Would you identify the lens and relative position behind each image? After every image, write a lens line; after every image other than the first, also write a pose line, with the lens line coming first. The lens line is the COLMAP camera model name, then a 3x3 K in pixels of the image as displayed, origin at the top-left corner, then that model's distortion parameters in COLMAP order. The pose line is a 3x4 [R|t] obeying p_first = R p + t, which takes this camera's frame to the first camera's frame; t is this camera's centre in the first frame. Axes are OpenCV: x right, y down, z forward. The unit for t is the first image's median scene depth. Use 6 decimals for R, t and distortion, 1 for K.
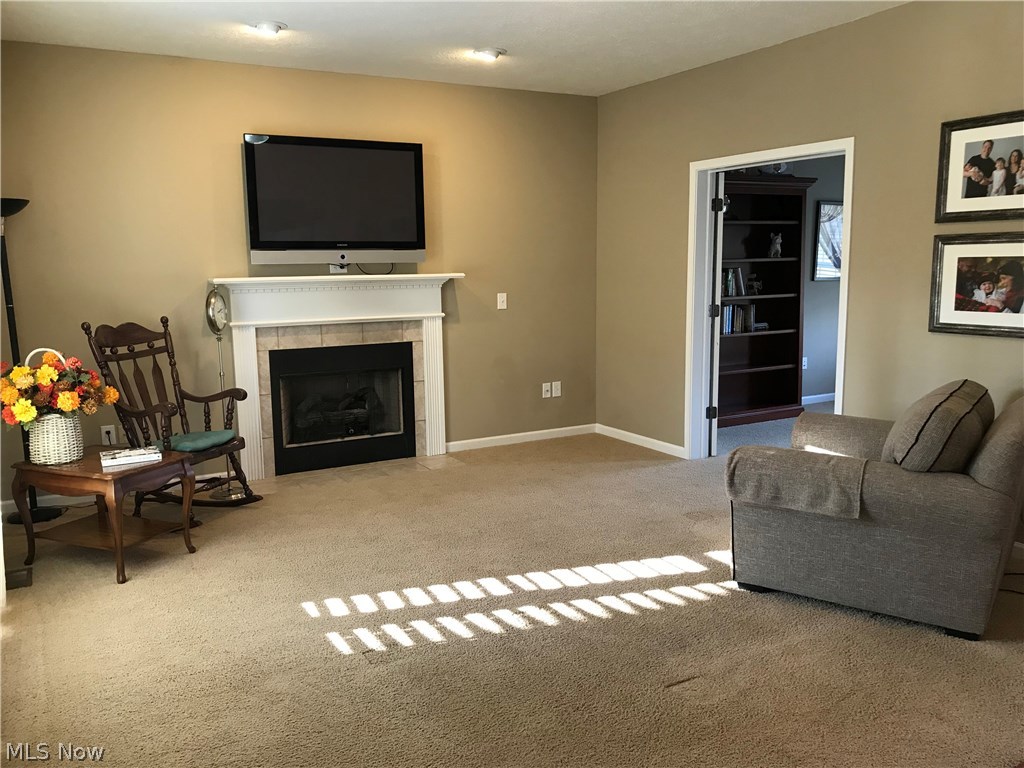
lens RADIAL K [[827.9, 0, 495.9], [0, 827.9, 397.6], [0, 0, 1]] dist [0.074491, -0.121247]
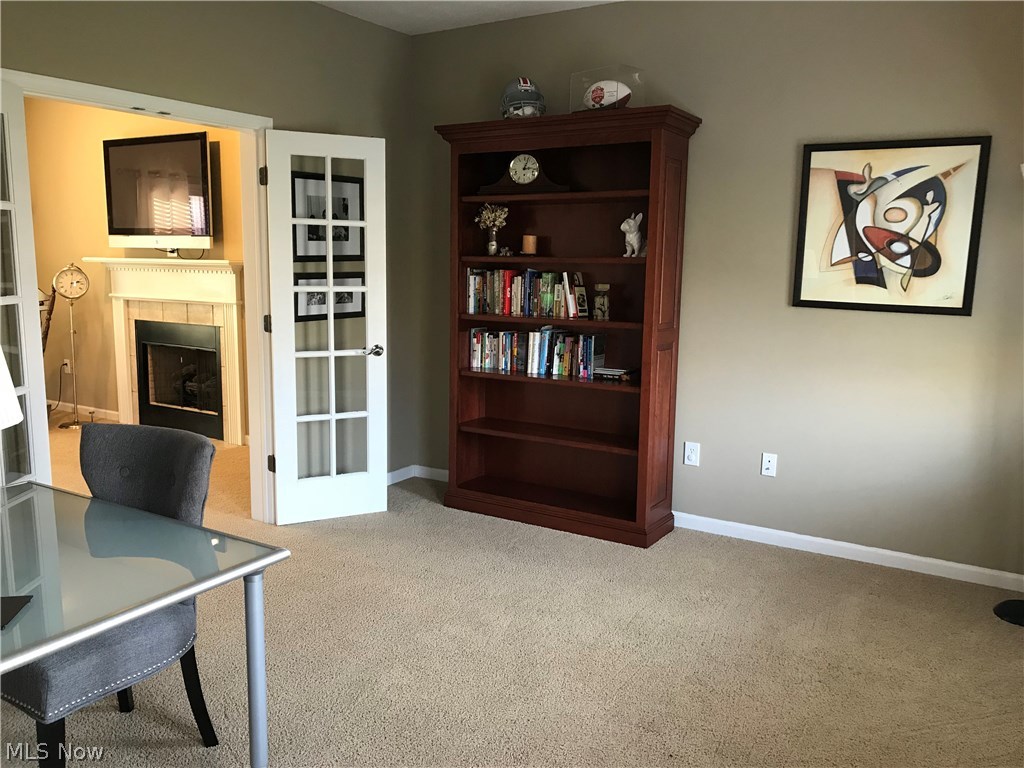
lens RADIAL K [[827.9, 0, 495.9], [0, 827.9, 397.6], [0, 0, 1]] dist [0.074491, -0.121247]
pose [[0.477224, 0.169377, -0.862304, 1.067094], [-0.161331, 0.981459, 0.103497, -0.159963], [0.863846, 0.089725, 0.495701, 0.887034]]
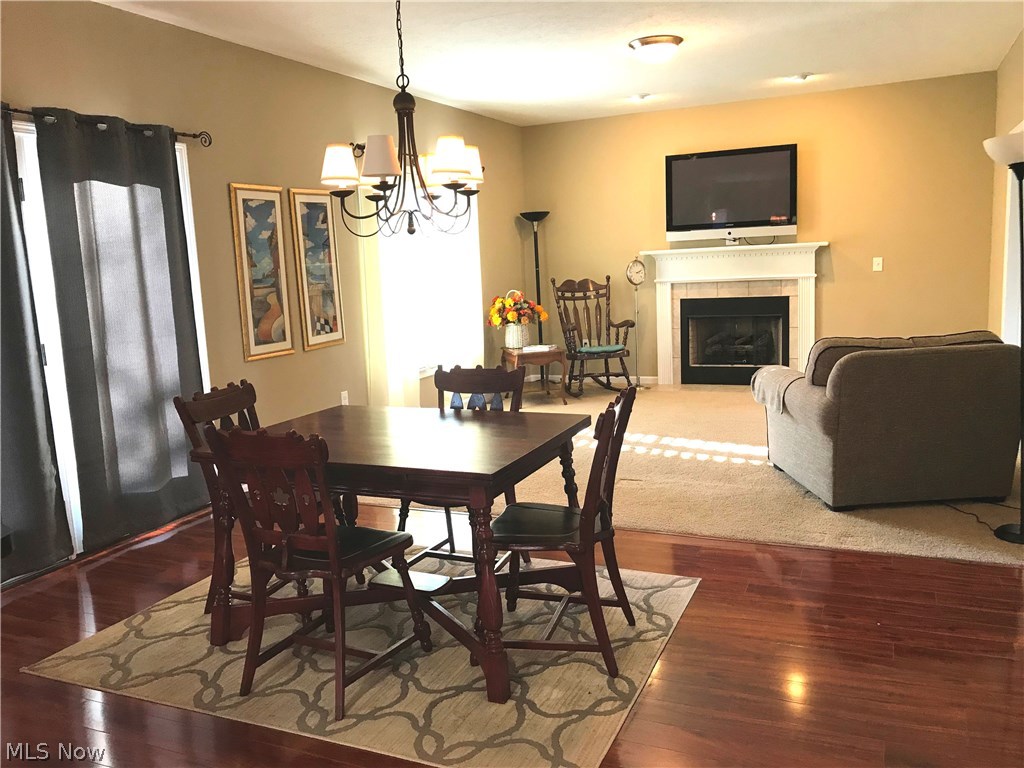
lens RADIAL K [[828.5, 0, 507.6], [0, 828.5, 389.4], [0, 0, 1]] dist [-0.000206, -0.001834]
pose [[0.601321, 0.111752, -0.791154, 0.752598], [-0.088232, 0.993402, 0.073259, 0.023693], [0.794121, 0.025753, 0.607213, -0.144659]]
